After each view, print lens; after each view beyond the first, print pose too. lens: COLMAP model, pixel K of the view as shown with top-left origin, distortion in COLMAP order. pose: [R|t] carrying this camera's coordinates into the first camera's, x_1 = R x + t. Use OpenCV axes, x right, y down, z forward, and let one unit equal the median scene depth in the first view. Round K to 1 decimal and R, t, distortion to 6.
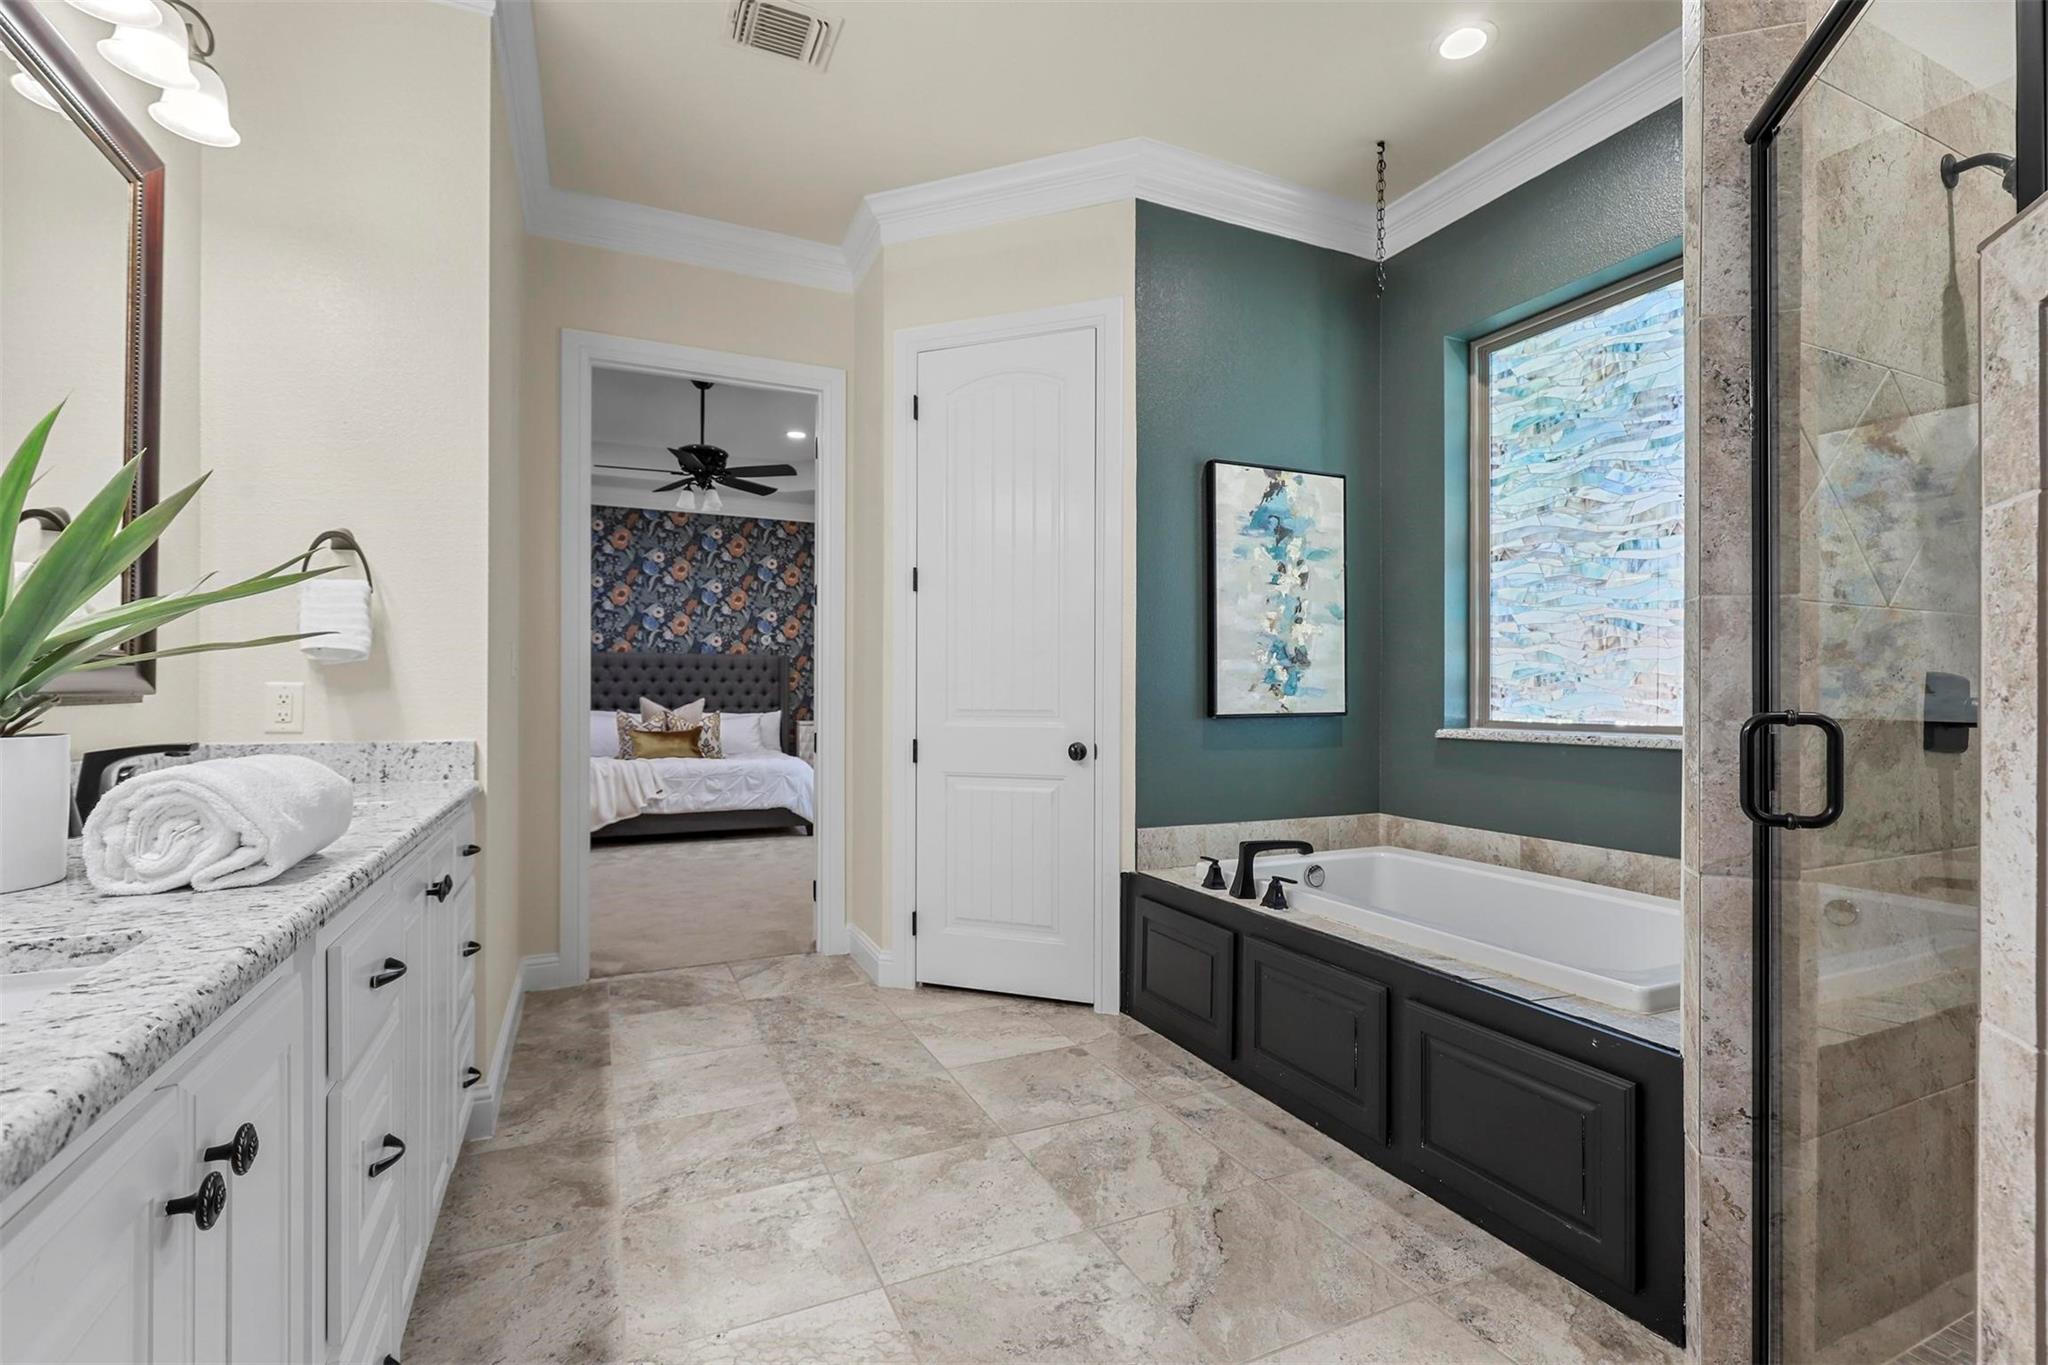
lens RADIAL K [[934.3, 0, 1027.7], [0, 934.3, 694.5], [0, 0, 1]] dist [0.001717, 0.000373]
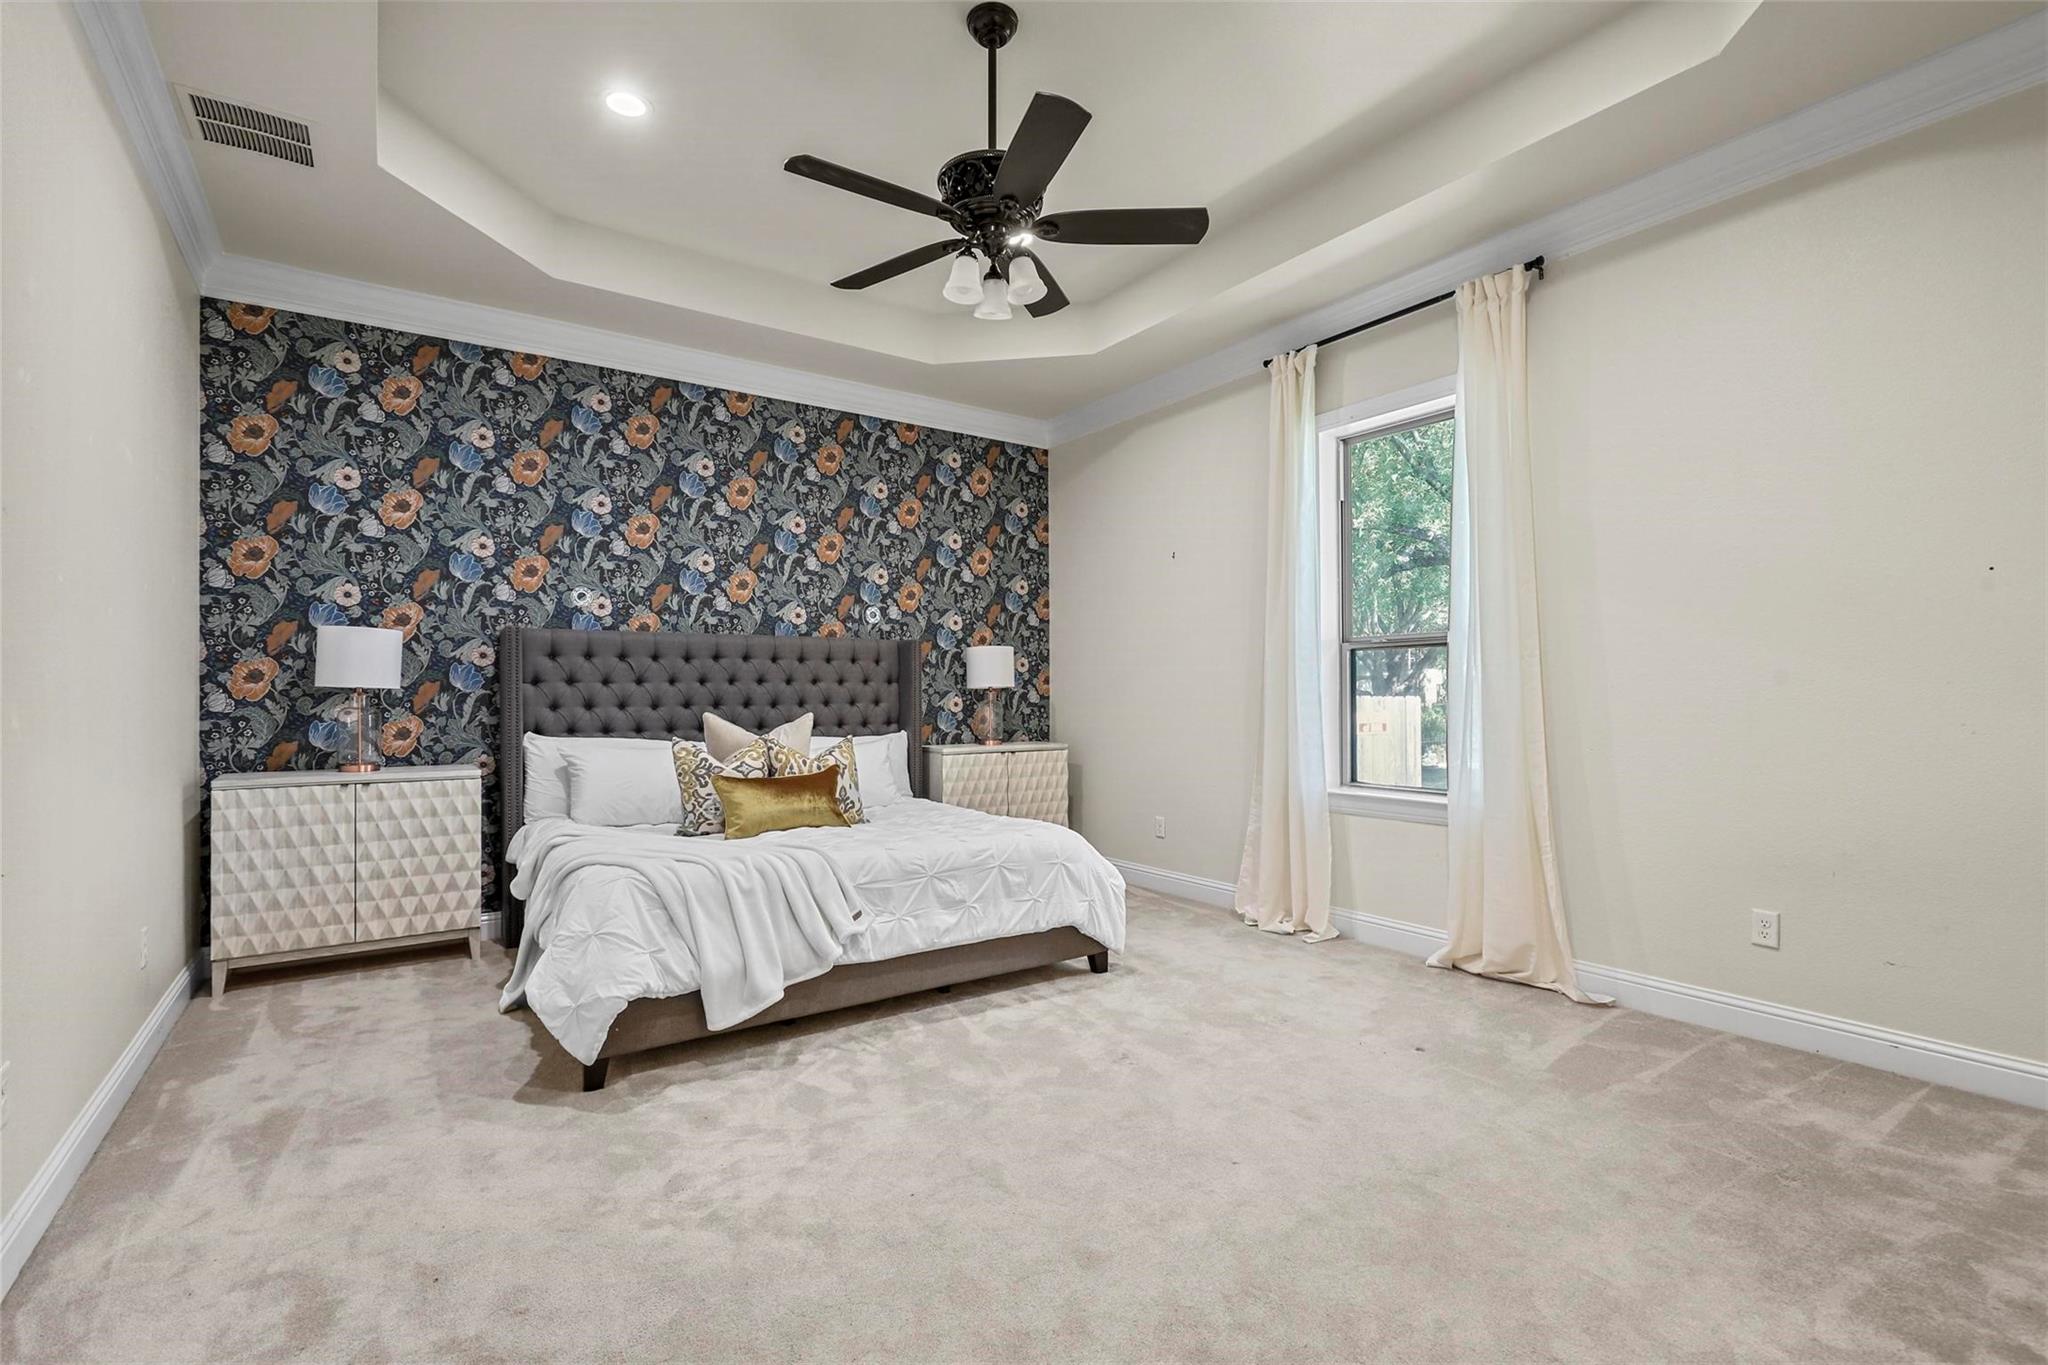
lens RADIAL K [[934.3, 0, 1027.7], [0, 934.3, 694.5], [0, 0, 1]] dist [0.001717, 0.000373]
pose [[0.985624, -0.007129, 0.168804, -0.300349], [0.007524, 0.999970, -0.001703, -0.004787], [-0.168787, 0.002948, 0.985648, 0.403947]]
